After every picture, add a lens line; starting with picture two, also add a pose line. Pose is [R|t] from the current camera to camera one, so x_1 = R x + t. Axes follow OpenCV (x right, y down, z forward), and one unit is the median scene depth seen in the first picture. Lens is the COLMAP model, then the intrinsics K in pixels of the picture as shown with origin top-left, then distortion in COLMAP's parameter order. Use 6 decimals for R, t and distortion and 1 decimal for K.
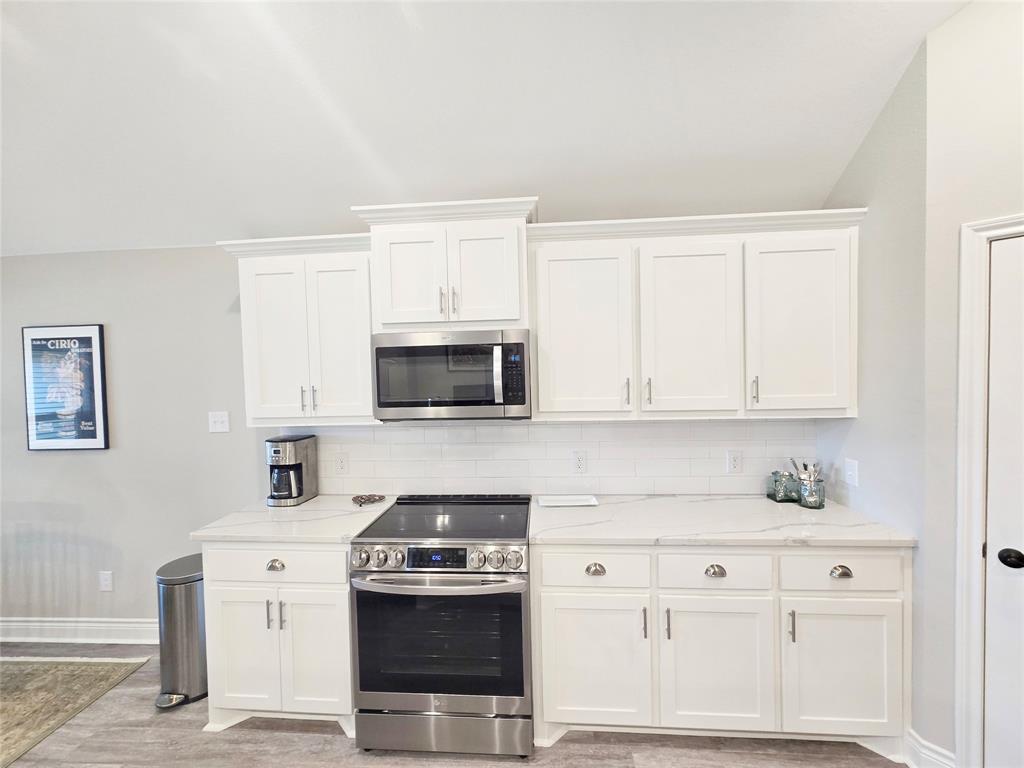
lens RADIAL K [[418.2, 0, 507.2], [0, 418.2, 383.2], [0, 0, 1]] dist [0.001043, 0.001468]
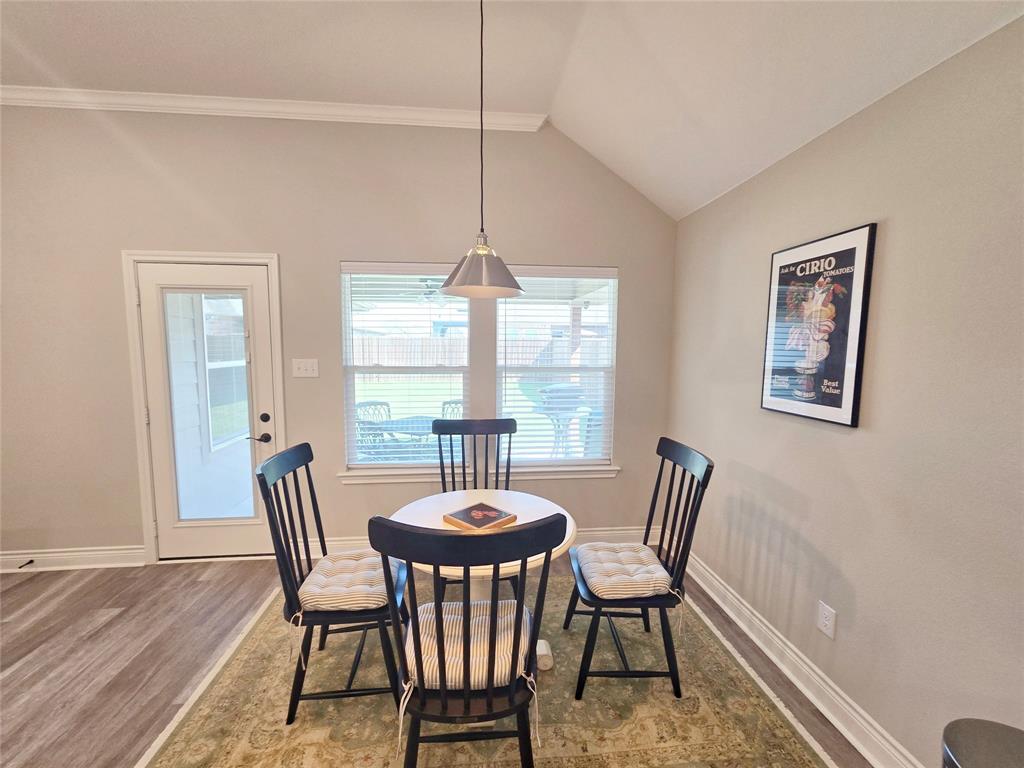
lens RADIAL K [[418.2, 0, 517.5], [0, 418.2, 386.4], [0, 0, 1]] dist [0.001043, 0.001468]
pose [[0.177432, 0.120018, -0.976787, -0.439515], [-0.043060, 0.992532, 0.114131, 0.046164], [0.983191, 0.021810, 0.181275, 0.389464]]
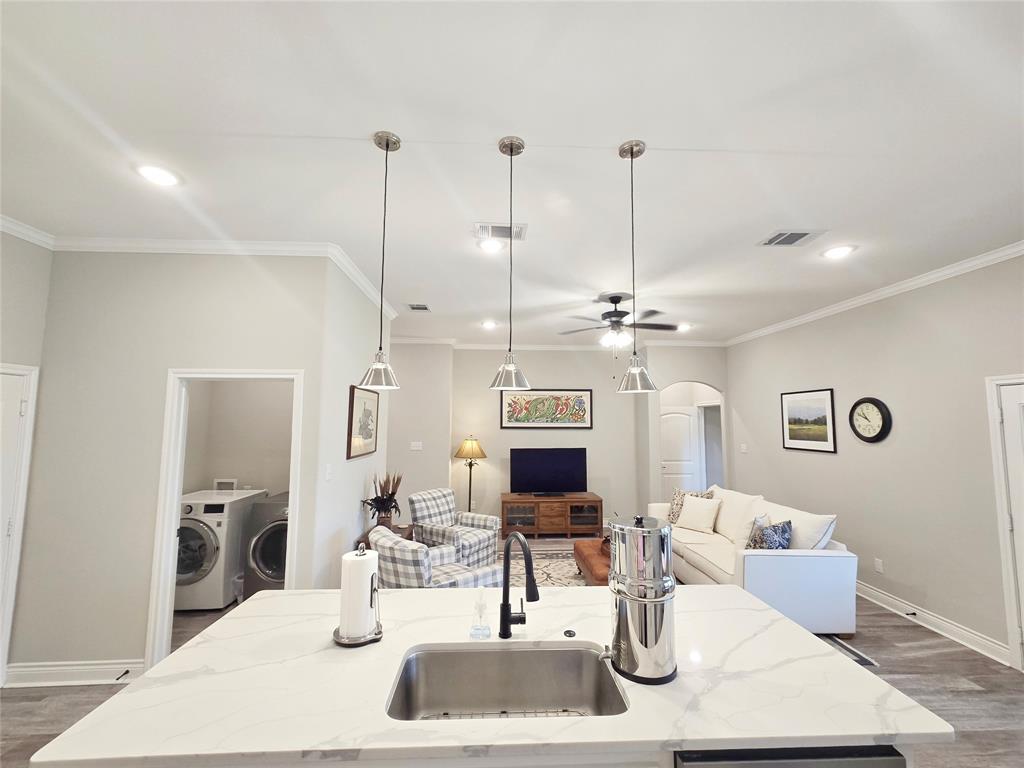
lens RADIAL K [[418.2, 0, 510.7], [0, 418.2, 383.8], [0, 0, 1]] dist [0.001043, 0.001468]
pose [[-0.993393, 0.006322, -0.114590, -0.100033], [0.012454, 0.998524, -0.052871, -0.068338], [0.114086, -0.053948, -0.992005, 0.703460]]
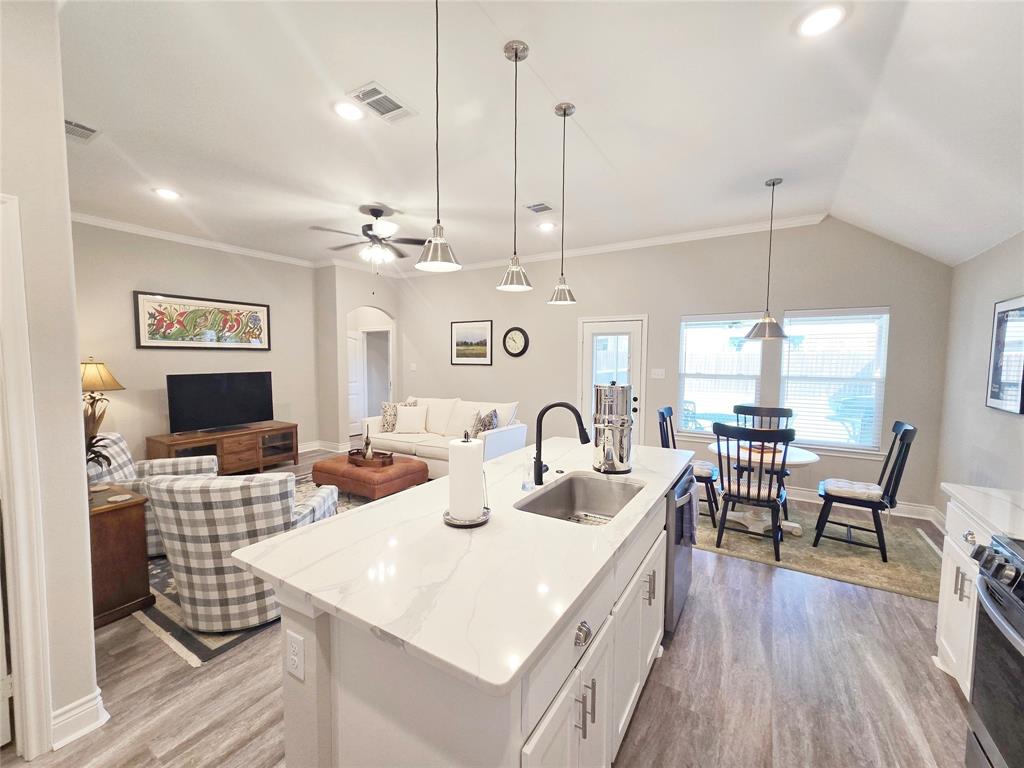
lens RADIAL K [[418.2, 0, 508.4], [0, 418.2, 382.0], [0, 0, 1]] dist [0.001043, 0.001468]
pose [[-0.475727, 0.071415, -0.876689, 0.574587], [-0.025488, 0.995161, 0.094897, 0.010417], [0.879224, 0.067490, -0.471605, 0.361319]]
